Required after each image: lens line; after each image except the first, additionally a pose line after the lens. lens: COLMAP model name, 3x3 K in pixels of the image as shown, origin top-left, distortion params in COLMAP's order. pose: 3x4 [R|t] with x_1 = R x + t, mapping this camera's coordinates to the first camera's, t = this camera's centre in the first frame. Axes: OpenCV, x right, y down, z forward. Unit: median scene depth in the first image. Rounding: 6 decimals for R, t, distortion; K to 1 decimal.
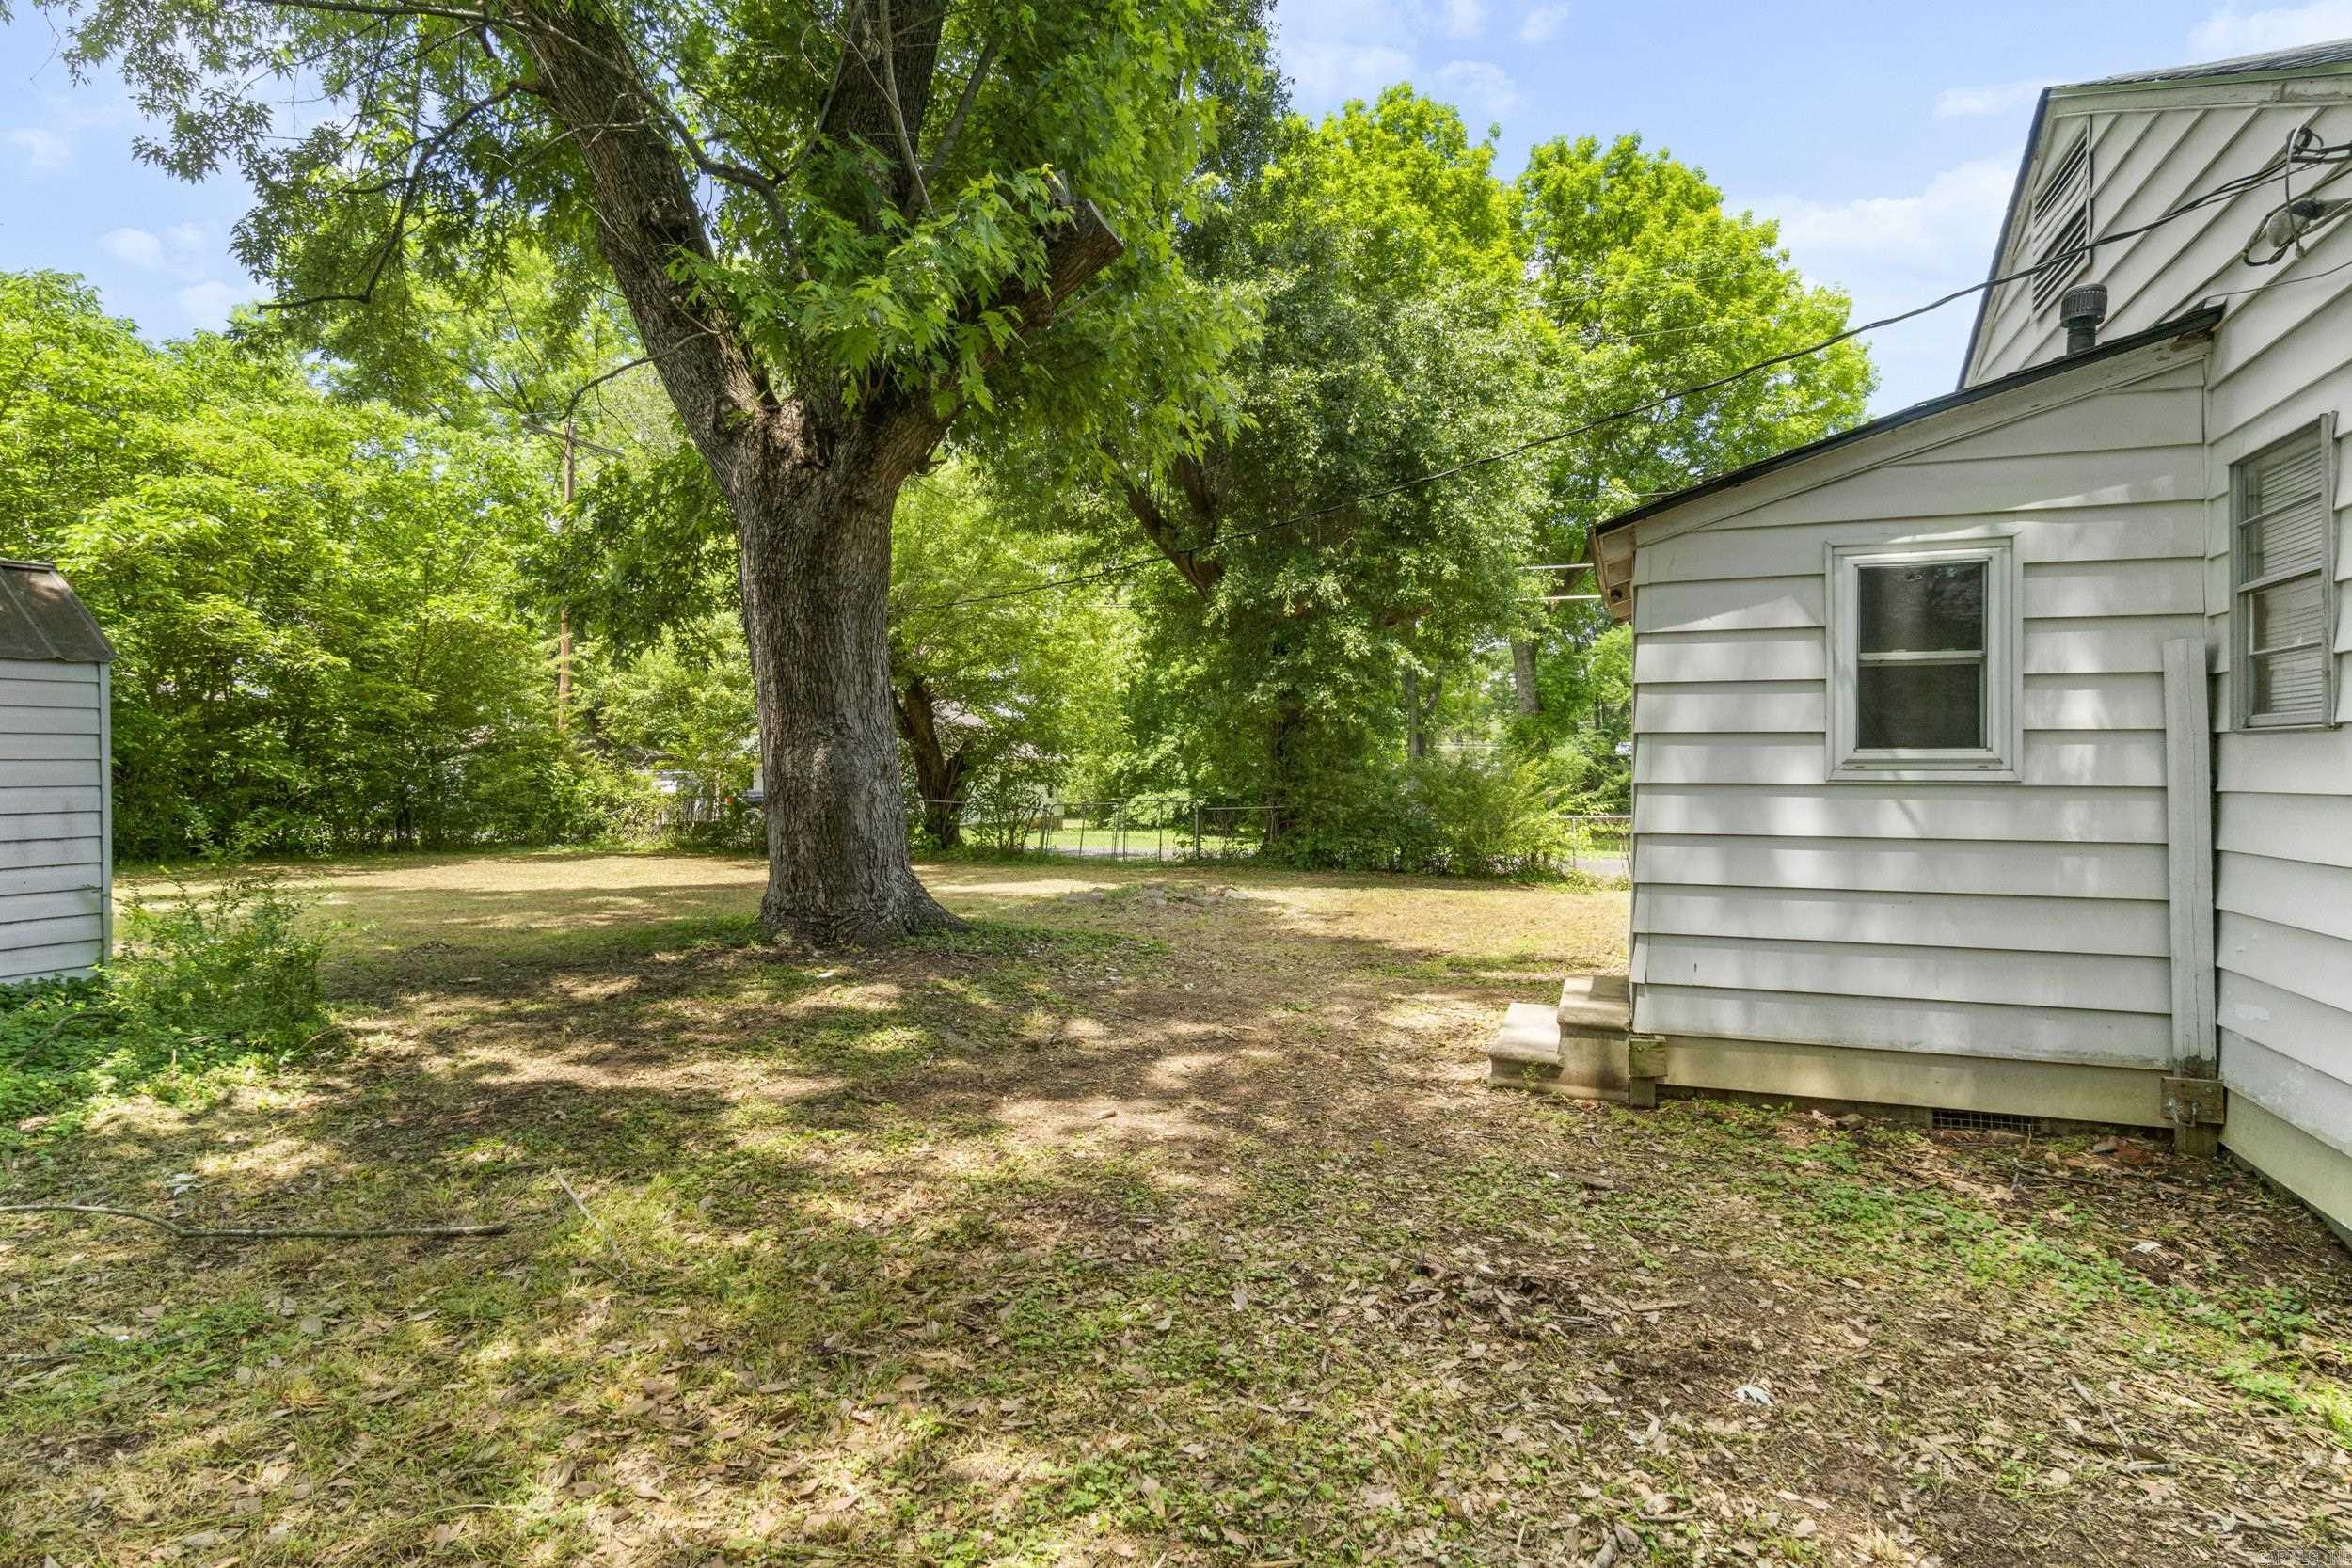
lens RADIAL K [[1217.3, 0, 1132.5], [0, 1217.3, 757.1], [0, 0, 1]] dist [0.000835, 0.000837]
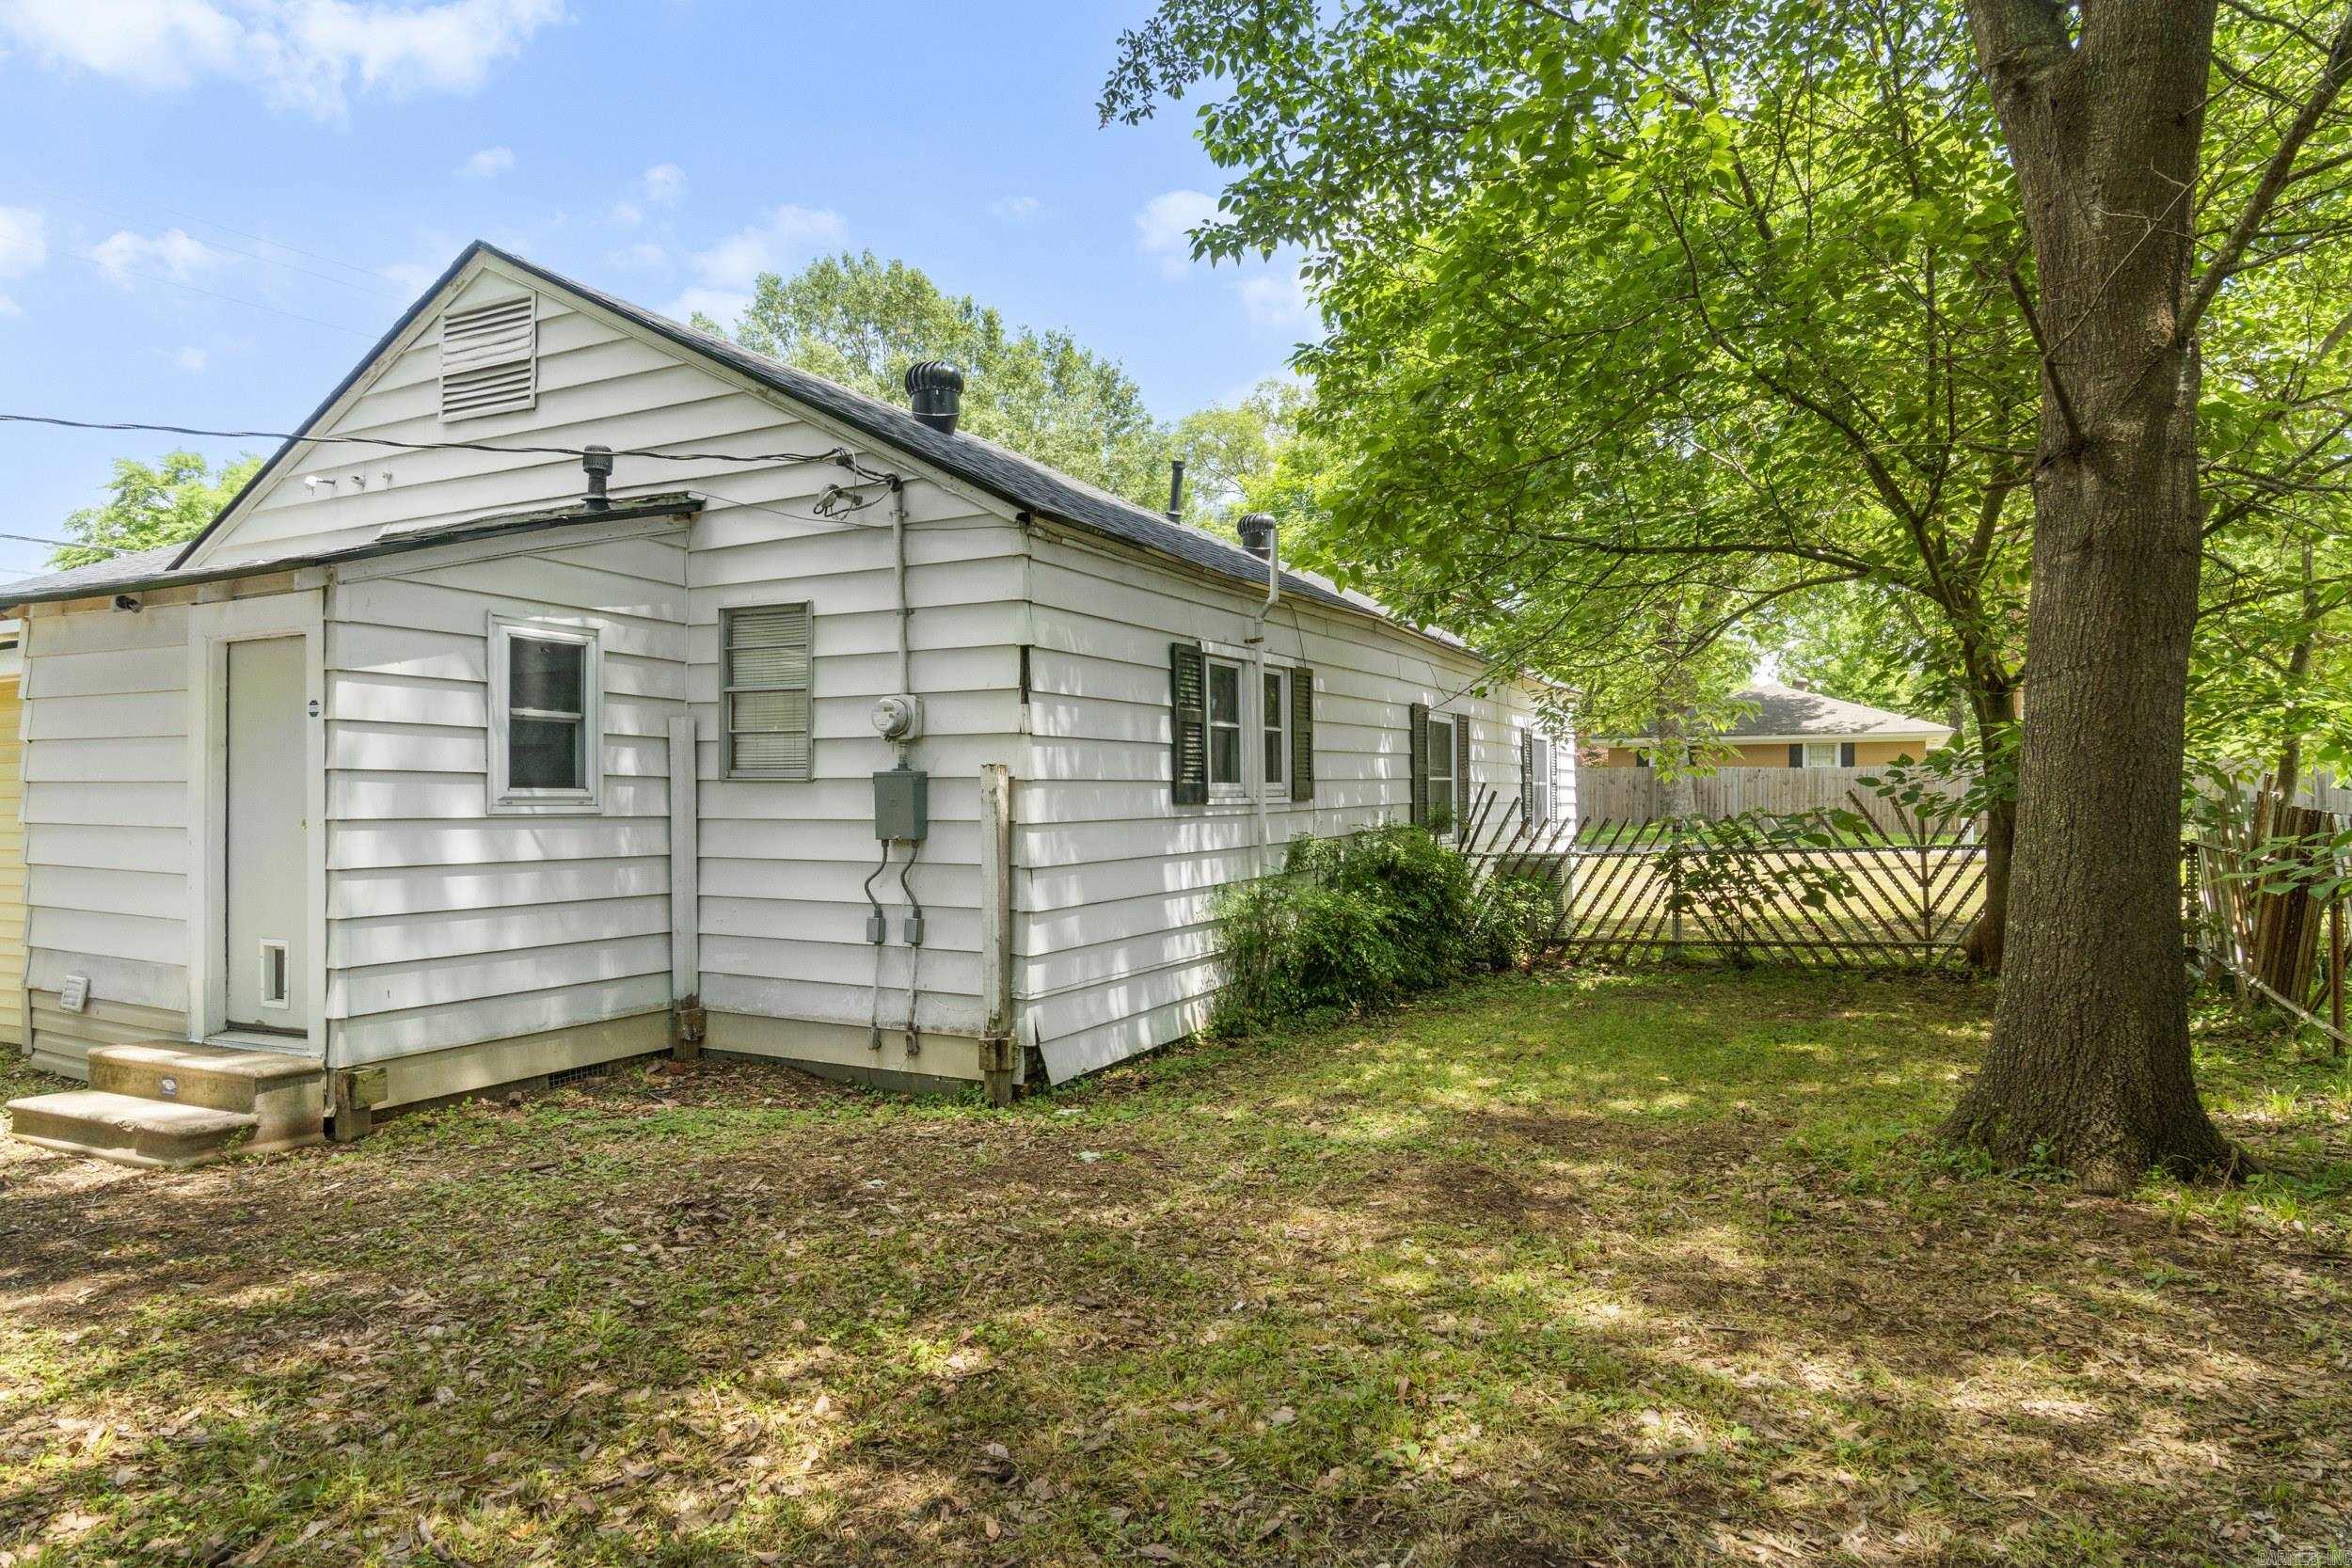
lens RADIAL K [[1377.2, 0, 1176.0], [0, 1377.2, 784.0], [0, 0, 1]] dist [0.001565, 0.000475]
pose [[0.080776, 0.013972, 0.996634, -0.719790], [-0.007837, 0.999880, -0.013383, 0.002745], [-0.996701, -0.006730, 0.080876, 0.243293]]
